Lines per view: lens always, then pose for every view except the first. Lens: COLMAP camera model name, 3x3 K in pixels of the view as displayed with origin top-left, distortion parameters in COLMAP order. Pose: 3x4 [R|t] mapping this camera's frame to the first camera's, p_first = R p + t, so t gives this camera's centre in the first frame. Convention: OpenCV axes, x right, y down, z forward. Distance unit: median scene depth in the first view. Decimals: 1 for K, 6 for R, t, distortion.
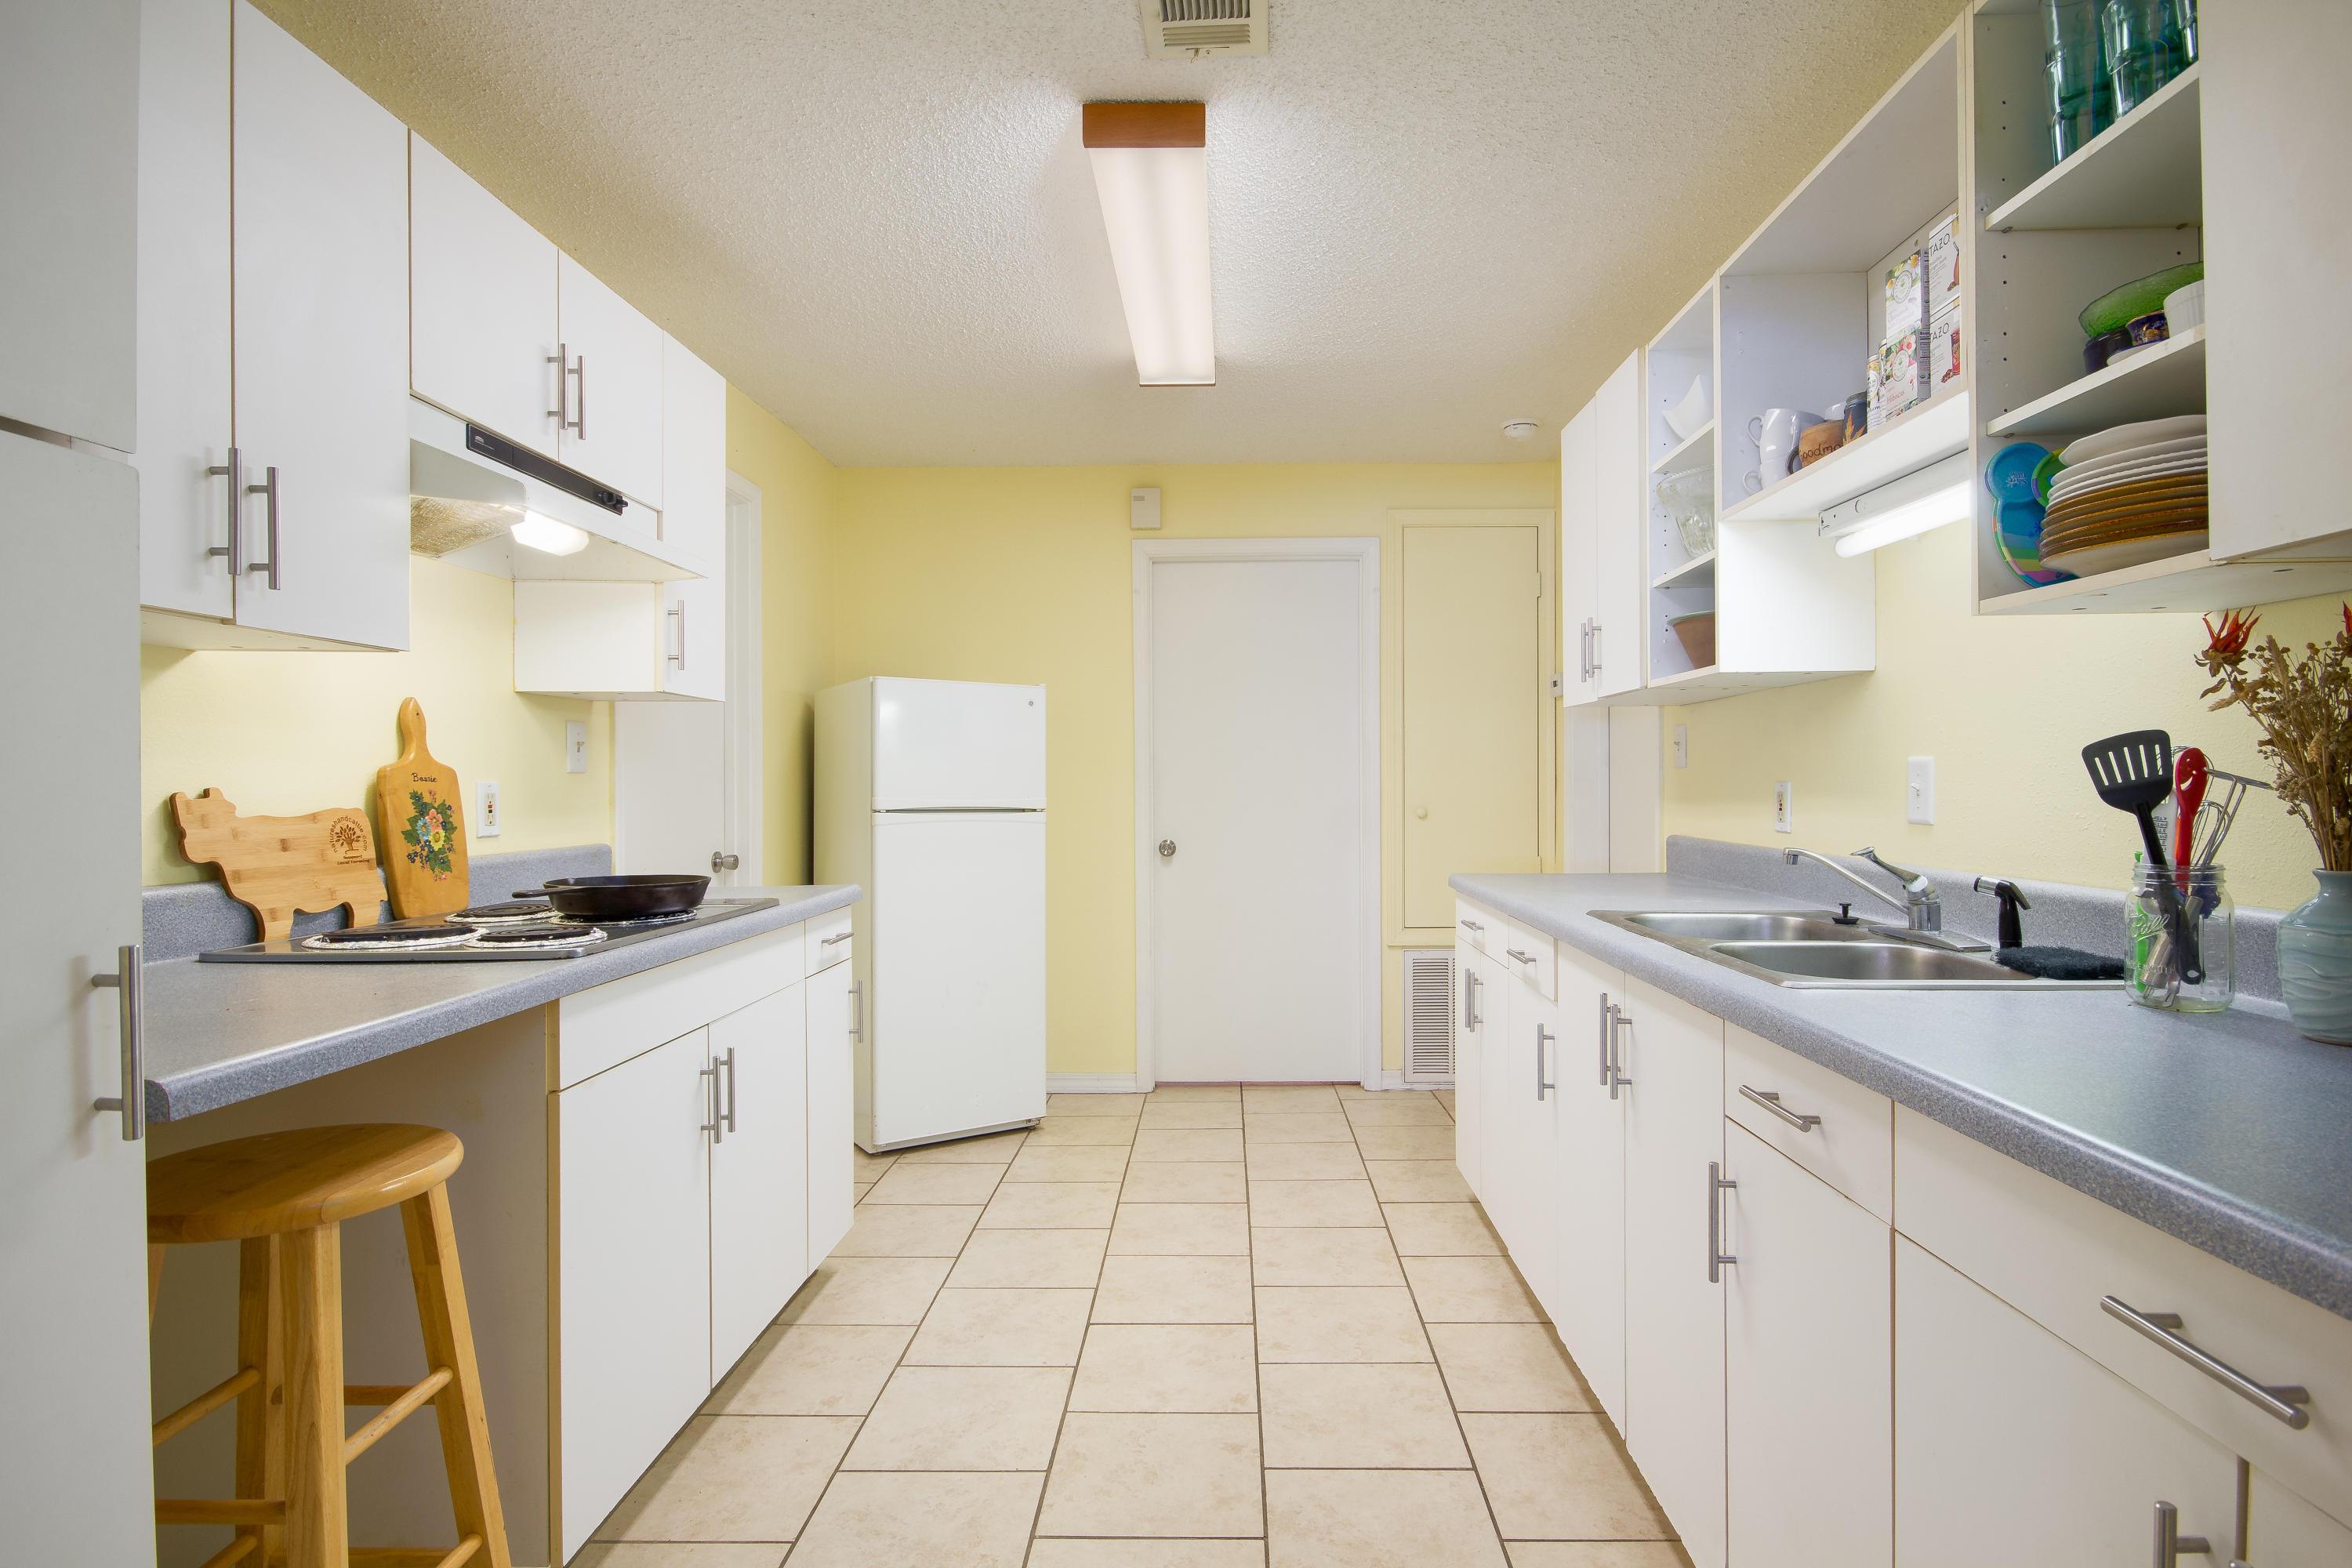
lens RADIAL K [[1225.6, 0, 1189.8], [0, 1225.6, 785.7], [0, 0, 1]] dist [0.006337, 0.002541]
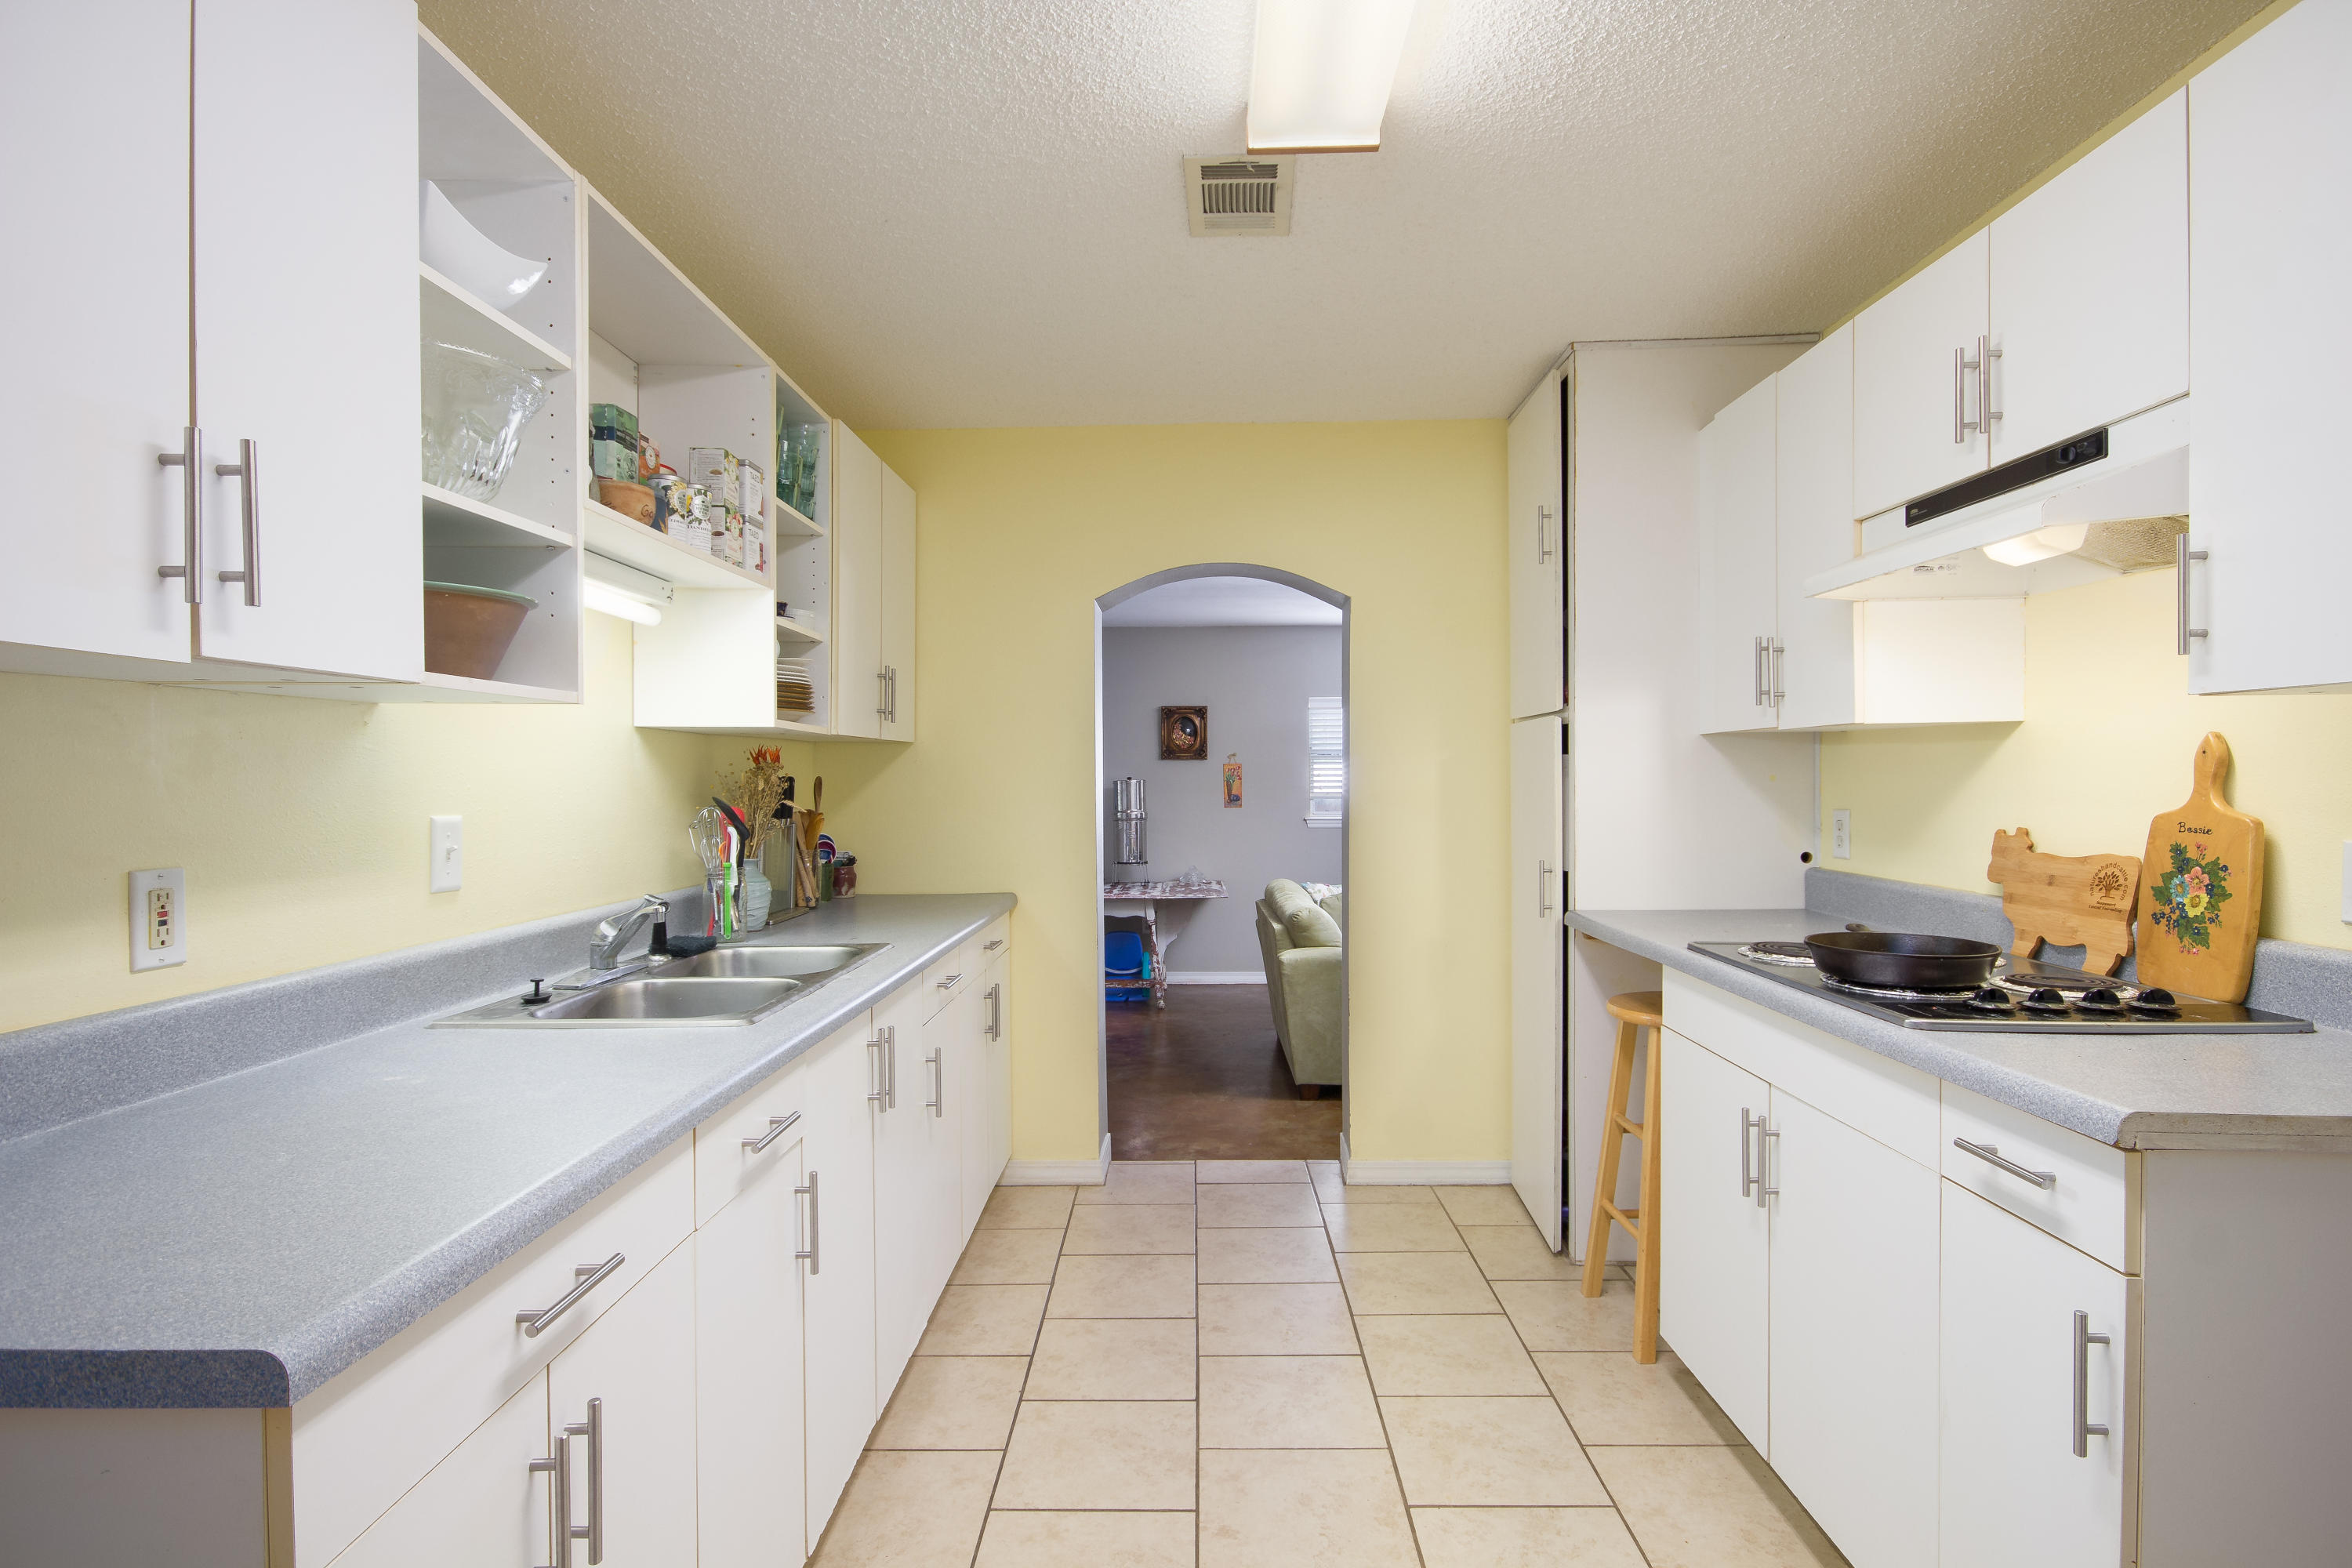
lens RADIAL K [[1199.1, 0, 1176.1], [0, 1199.1, 794.3], [0, 0, 1]] dist [0.008882, -0.002131]
pose [[-0.999913, 0.007055, -0.011179, 0.077967], [0.006866, 0.999834, 0.016858, -0.049226], [0.011296, 0.016780, -0.999795, 1.845010]]
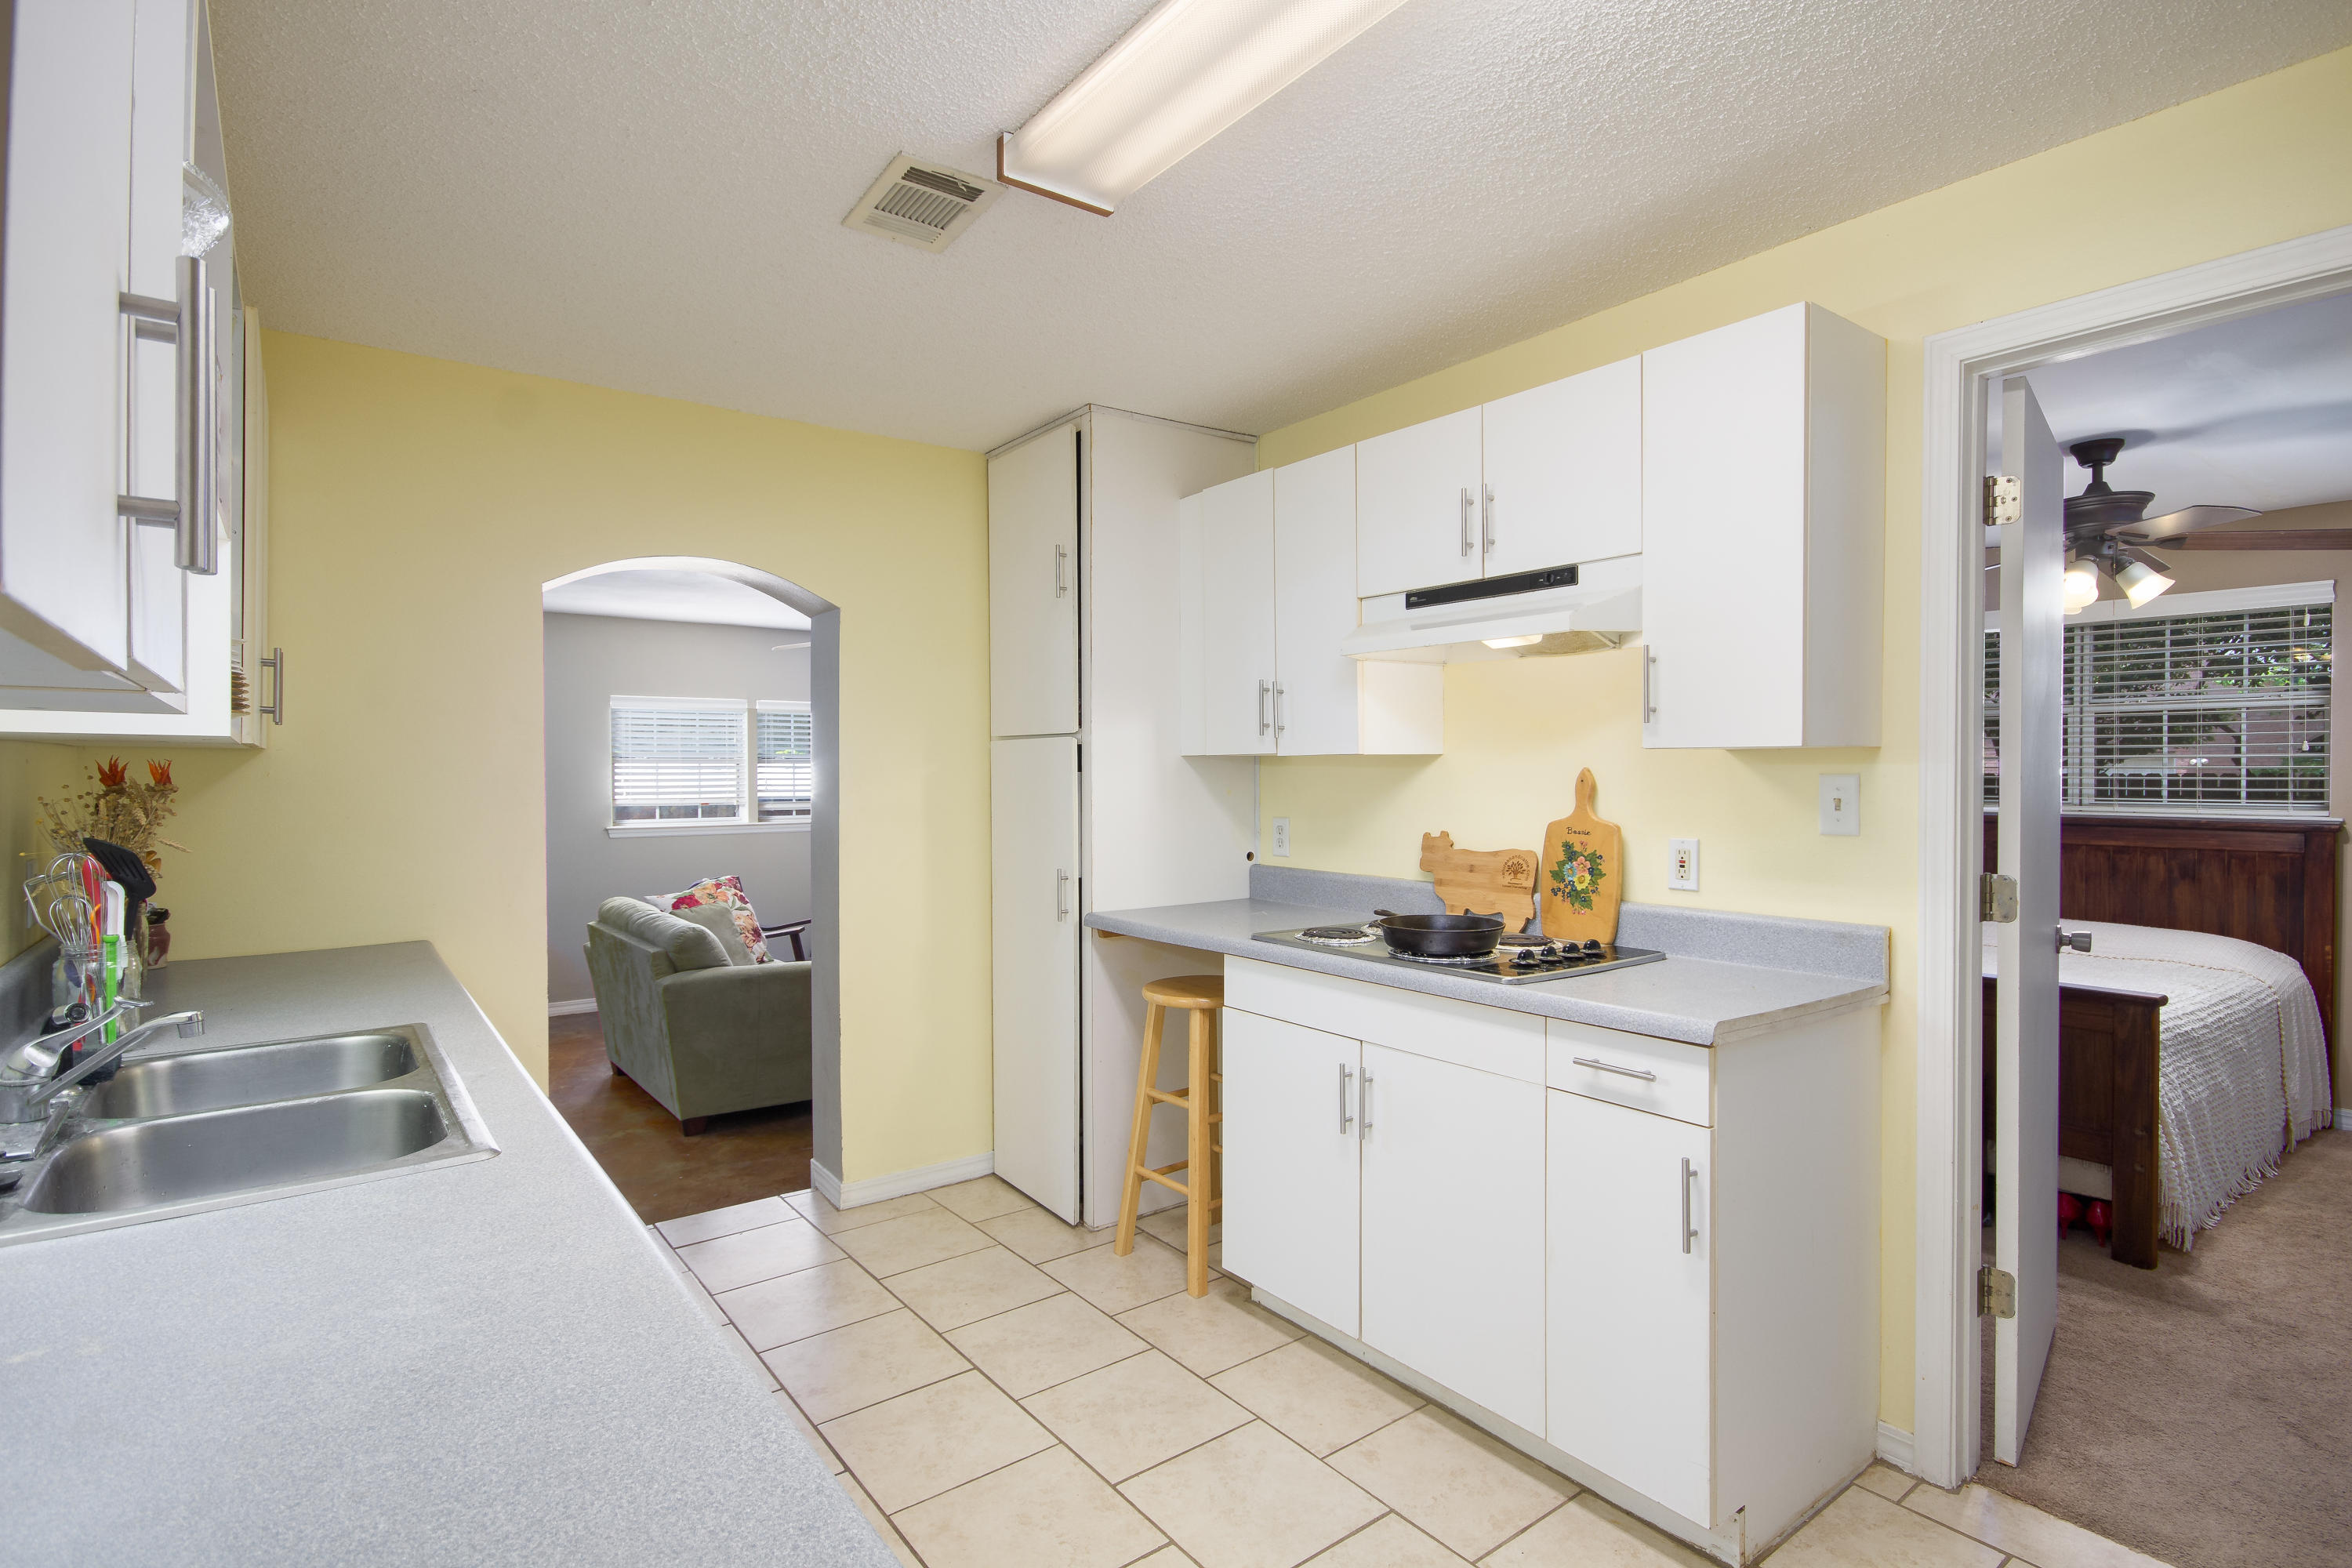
lens RADIAL K [[1161.3, 0, 1208.4], [0, 1161.3, 781.2], [0, 0, 1]] dist [0.002813, -0.001963]
pose [[-0.773312, 0.008631, -0.633967, 0.433646], [0.002238, 0.999938, 0.010883, -0.073066], [0.634022, 0.006997, -0.773283, 1.713956]]
